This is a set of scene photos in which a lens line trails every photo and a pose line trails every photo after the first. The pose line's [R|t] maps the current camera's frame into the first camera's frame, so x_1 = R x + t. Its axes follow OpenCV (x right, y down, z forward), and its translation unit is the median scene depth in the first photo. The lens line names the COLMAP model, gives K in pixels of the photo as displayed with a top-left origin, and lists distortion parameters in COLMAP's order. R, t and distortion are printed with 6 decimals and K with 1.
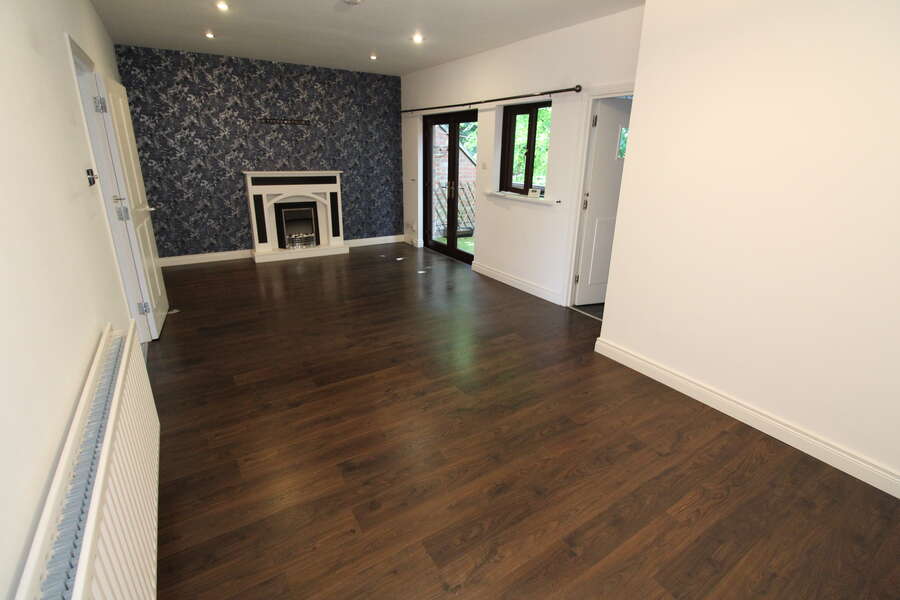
lens RADIAL K [[415.9, 0, 448.1], [0, 415.9, 286.8], [0, 0, 1]] dist [-0.001403, -0.013690]
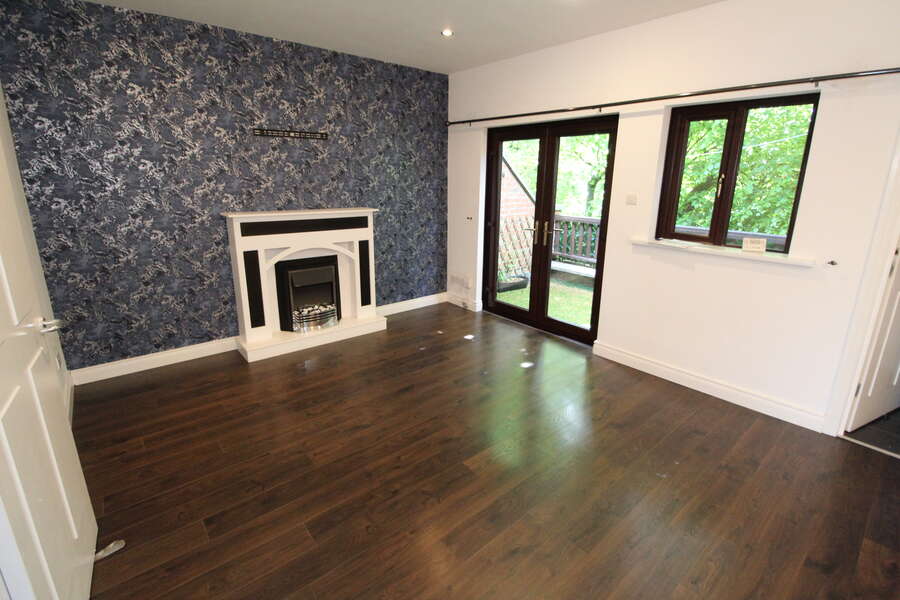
lens RADIAL K [[415.9, 0, 448.1], [0, 415.9, 286.8], [0, 0, 1]] dist [-0.001403, -0.013690]
pose [[0.991215, -0.041214, 0.125676, -0.239975], [0.048469, 0.997296, -0.055231, -0.116460], [-0.123060, 0.060837, 0.990533, 0.349947]]
